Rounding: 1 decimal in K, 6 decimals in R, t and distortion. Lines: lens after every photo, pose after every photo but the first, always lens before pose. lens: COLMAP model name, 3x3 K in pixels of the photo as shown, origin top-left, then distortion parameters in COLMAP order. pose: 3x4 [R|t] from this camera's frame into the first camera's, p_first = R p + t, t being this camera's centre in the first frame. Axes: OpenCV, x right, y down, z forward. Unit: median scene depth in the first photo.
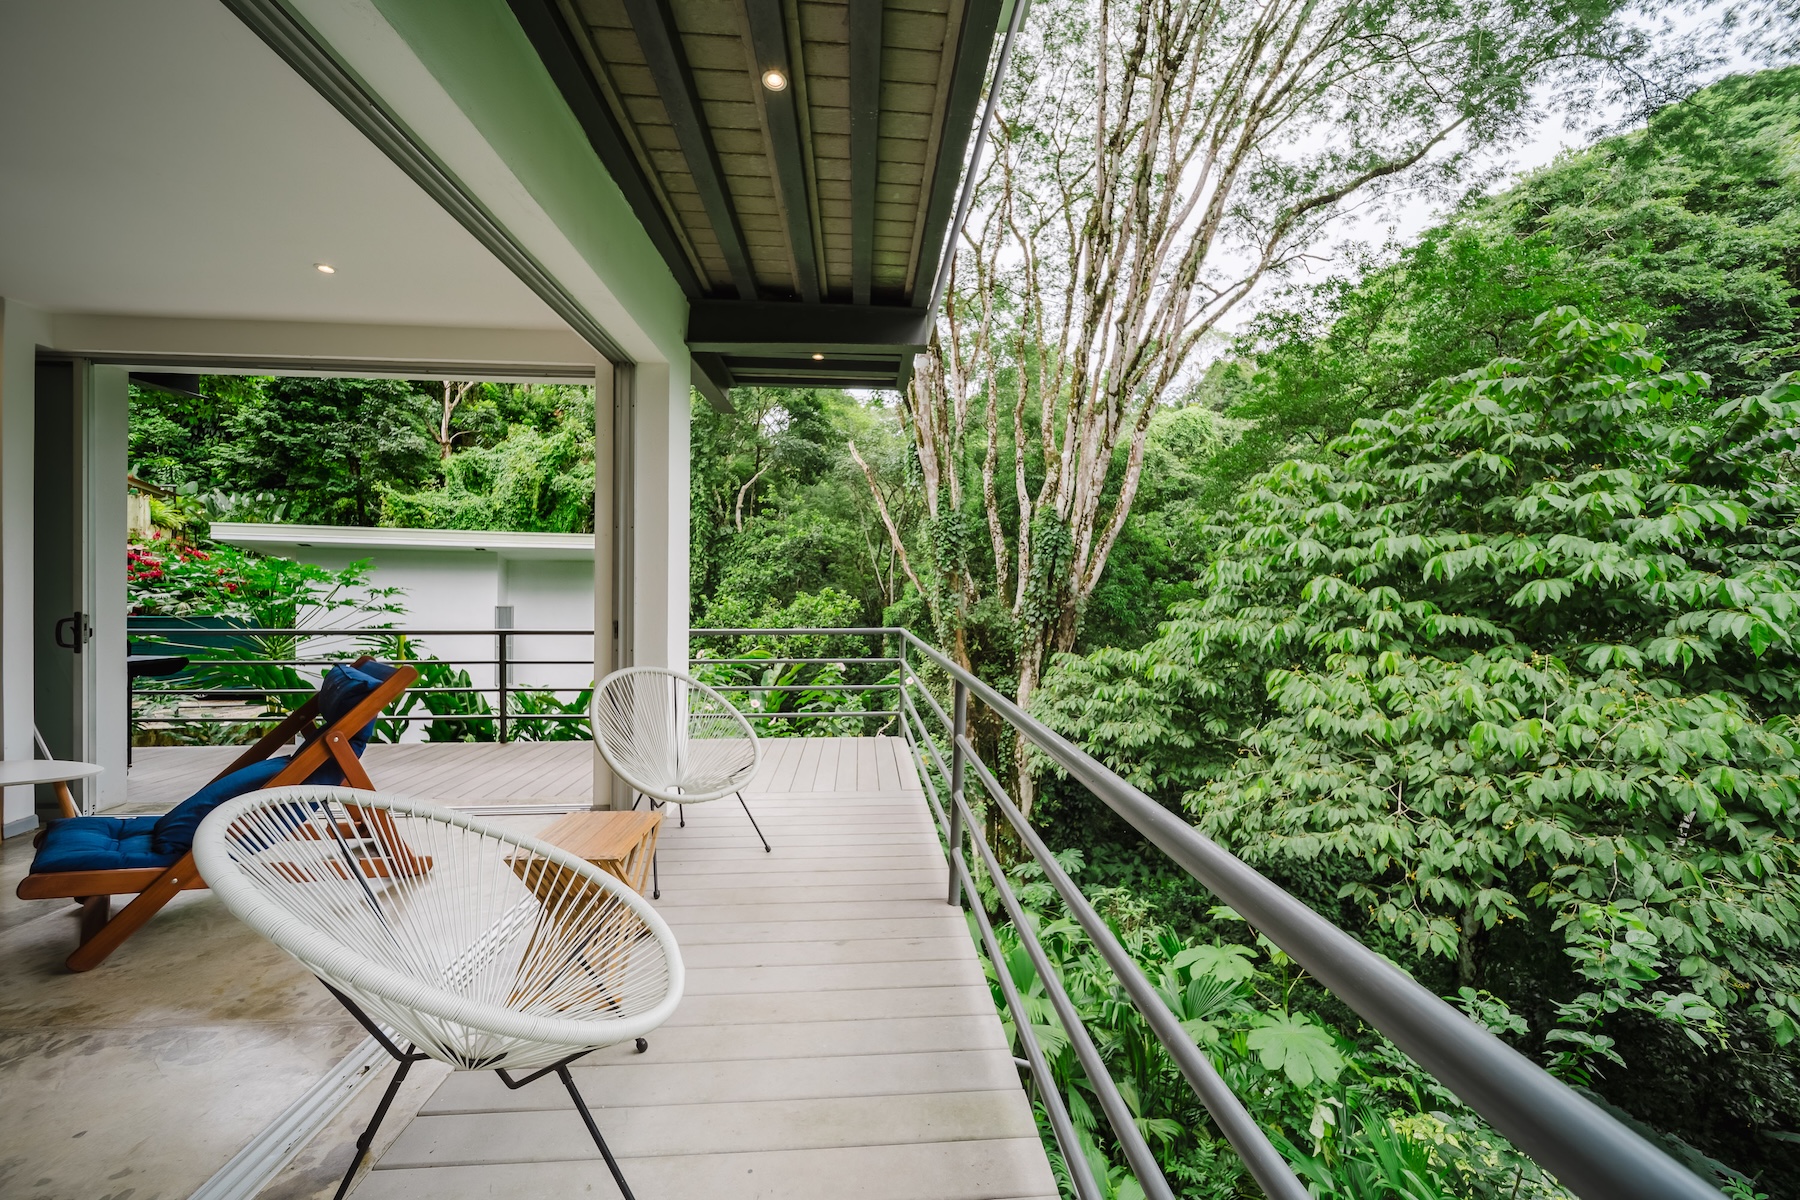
lens RADIAL K [[633.9, 0, 899.0], [0, 633.9, 589.2], [0, 0, 1]] dist [0.001016, -0.001577]
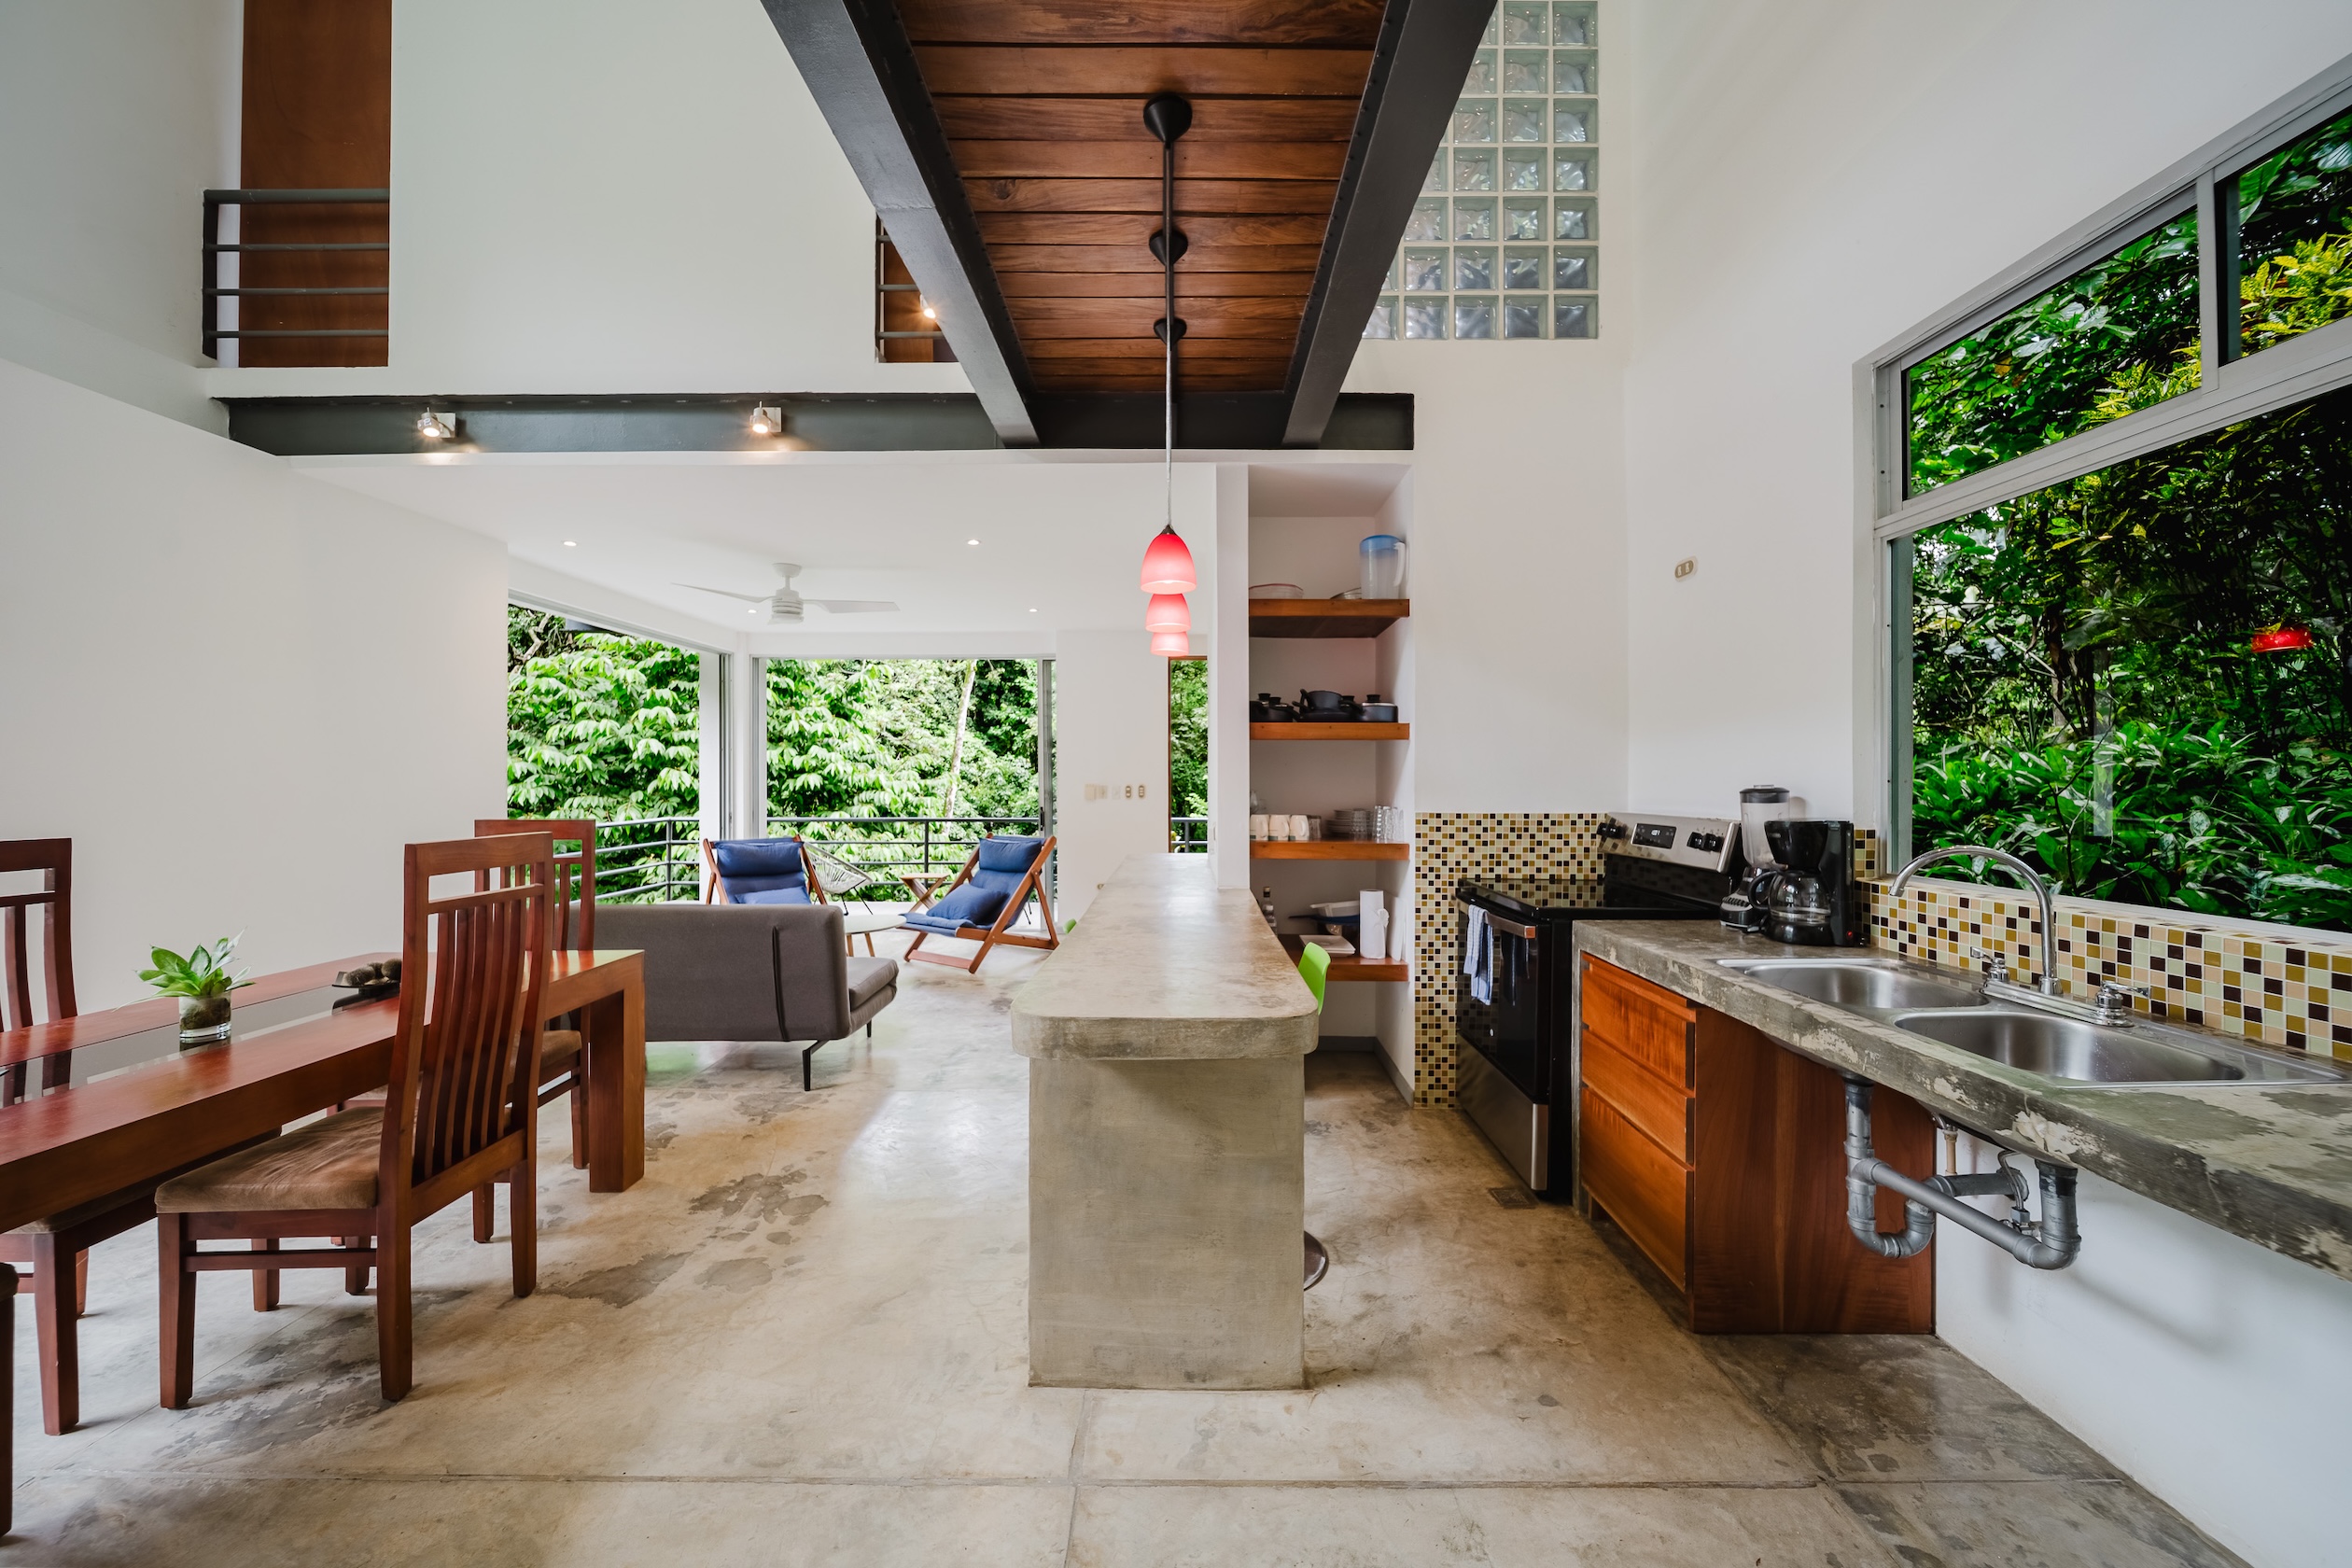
lens RADIAL K [[828.3, 0, 1176.6], [0, 828.3, 779.7], [0, 0, 1]] dist [0.001016, -0.001577]
pose [[0.079374, -0.010713, 0.996787, -0.298868], [0.000205, 0.999942, 0.010731, -0.006920], [-0.996845, -0.000648, 0.079372, -0.028153]]
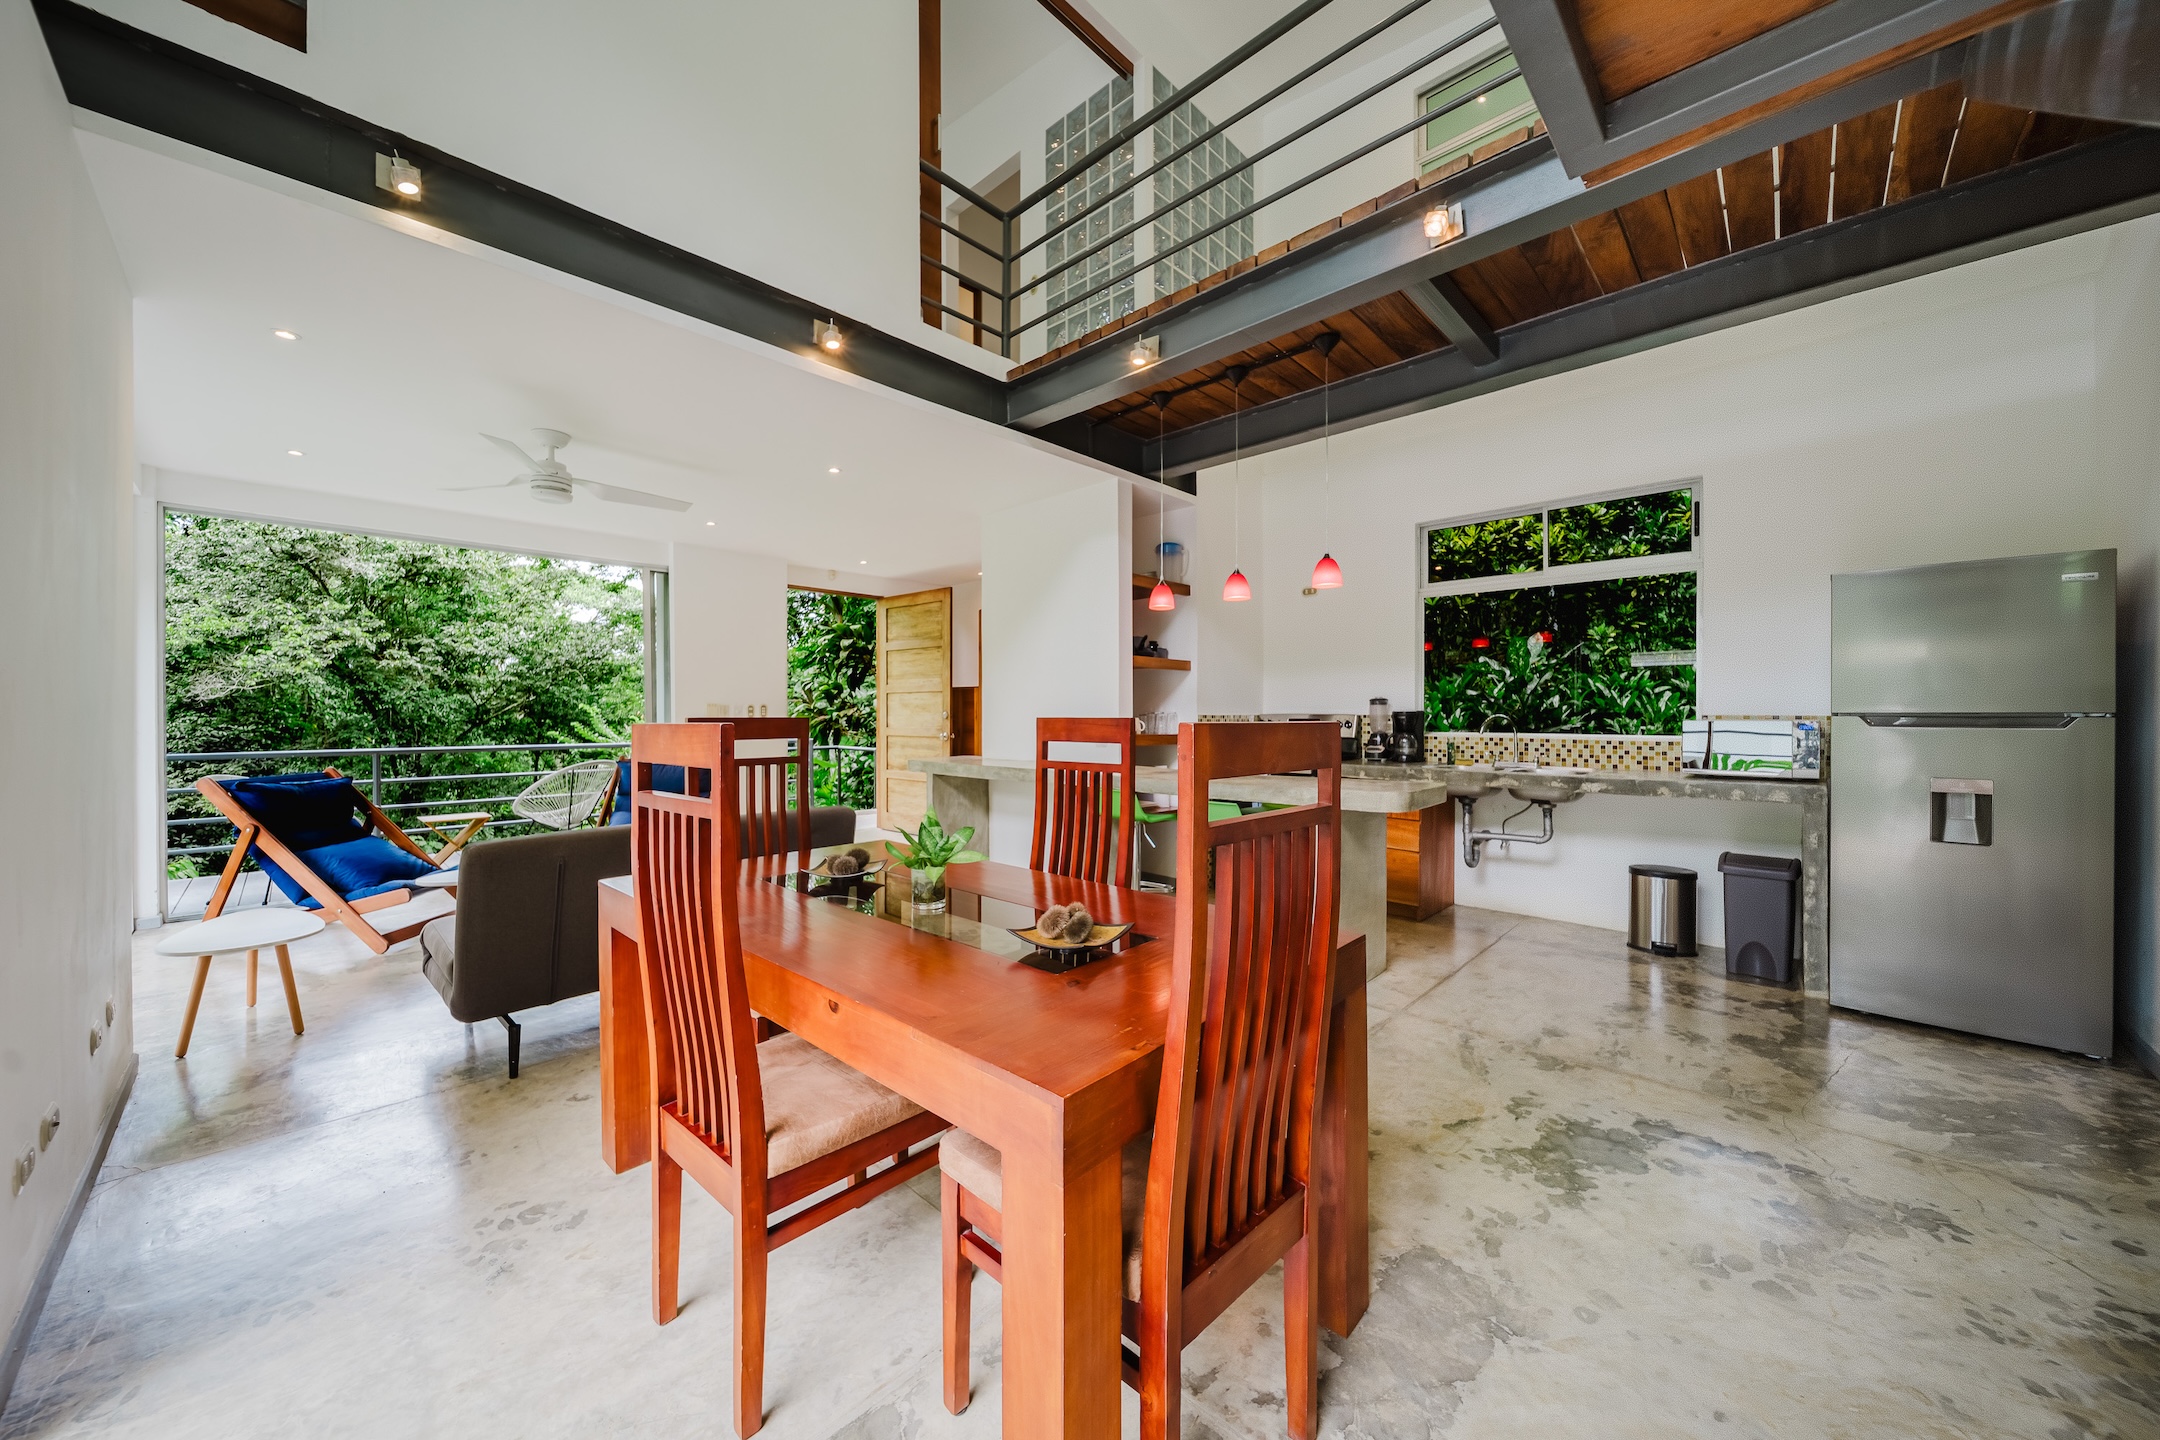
lens RADIAL K [[760.7, 0, 1085.9], [0, 760.7, 713.7], [0, 0, 1]] dist [0.001016, -0.001577]
pose [[-0.673221, -0.010379, 0.739369, -0.294665], [-0.007185, 0.999946, 0.007494, -0.002848], [-0.739407, -0.000267, -0.673259, 0.076201]]
